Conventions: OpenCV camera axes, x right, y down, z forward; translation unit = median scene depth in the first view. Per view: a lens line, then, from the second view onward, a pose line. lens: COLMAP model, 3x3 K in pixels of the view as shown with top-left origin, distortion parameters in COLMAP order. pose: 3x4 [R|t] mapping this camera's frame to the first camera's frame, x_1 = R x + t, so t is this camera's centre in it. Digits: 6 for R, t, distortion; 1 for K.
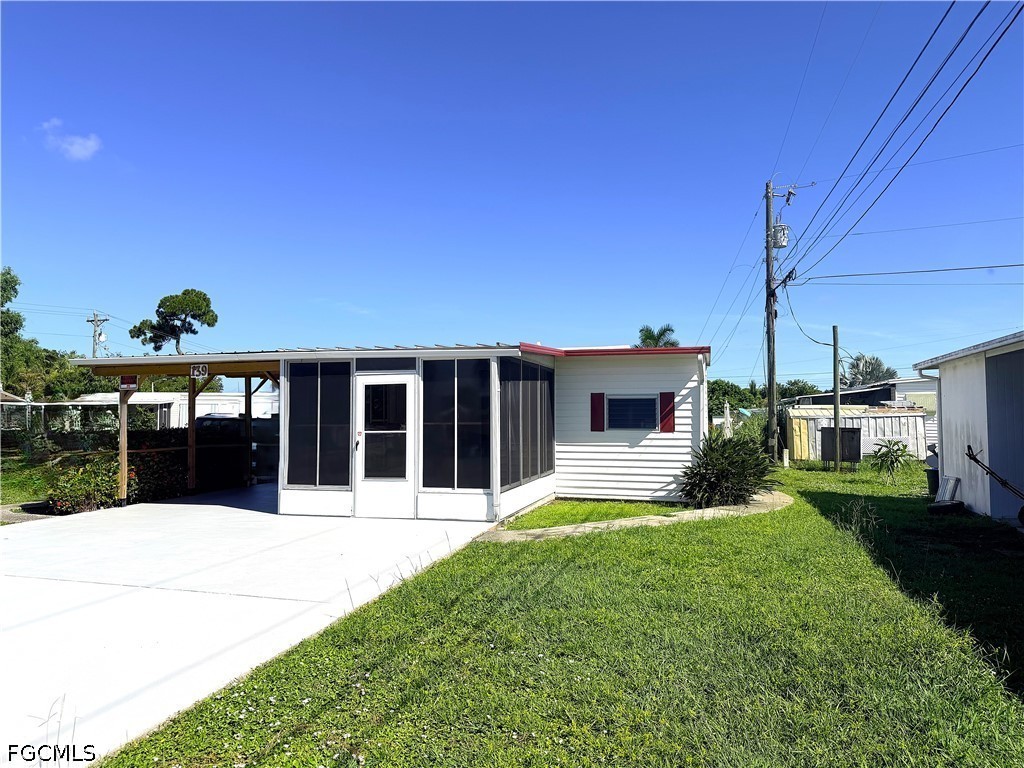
lens RADIAL K [[717.0, 0, 505.8], [0, 717.0, 384.5], [0, 0, 1]] dist [0.018719, -0.010940]
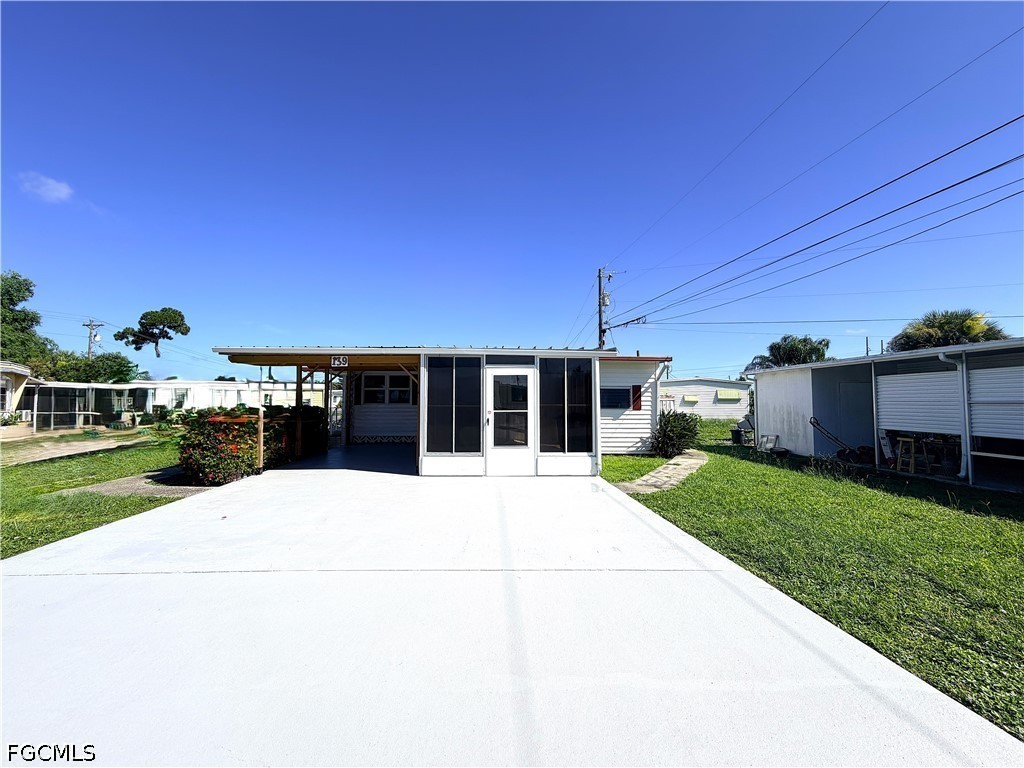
lens RADIAL K [[409.9, 0, 511.9], [0, 409.9, 381.8], [0, 0, 1]] dist [0.001273, 0.000456]
pose [[0.953580, 0.019762, 0.300492, -0.343979], [-0.020261, 0.999794, -0.001457, 0.011182], [-0.300459, -0.004699, 0.953783, 0.238665]]
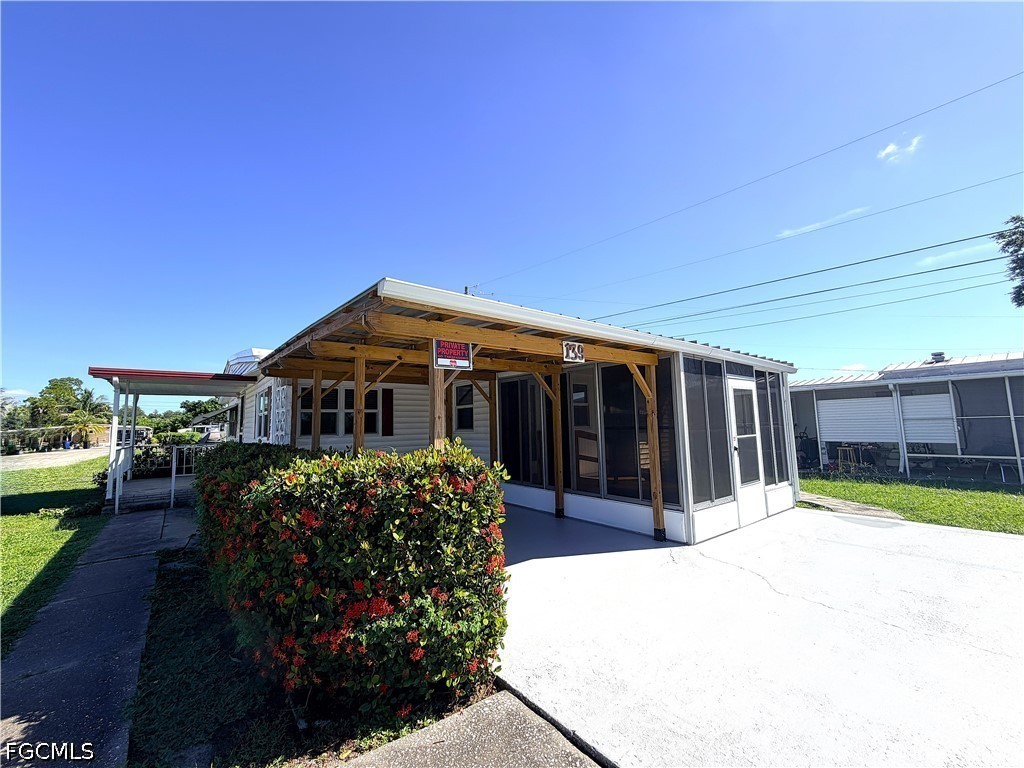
lens RADIAL K [[409.9, 0, 510.4], [0, 409.9, 384.3], [0, 0, 1]] dist [0.001273, 0.000456]
pose [[0.598095, 0.073082, 0.798086, -0.727695], [-0.019399, 0.996862, -0.076747, 0.038497], [-0.801190, 0.030420, 0.597636, 0.798943]]
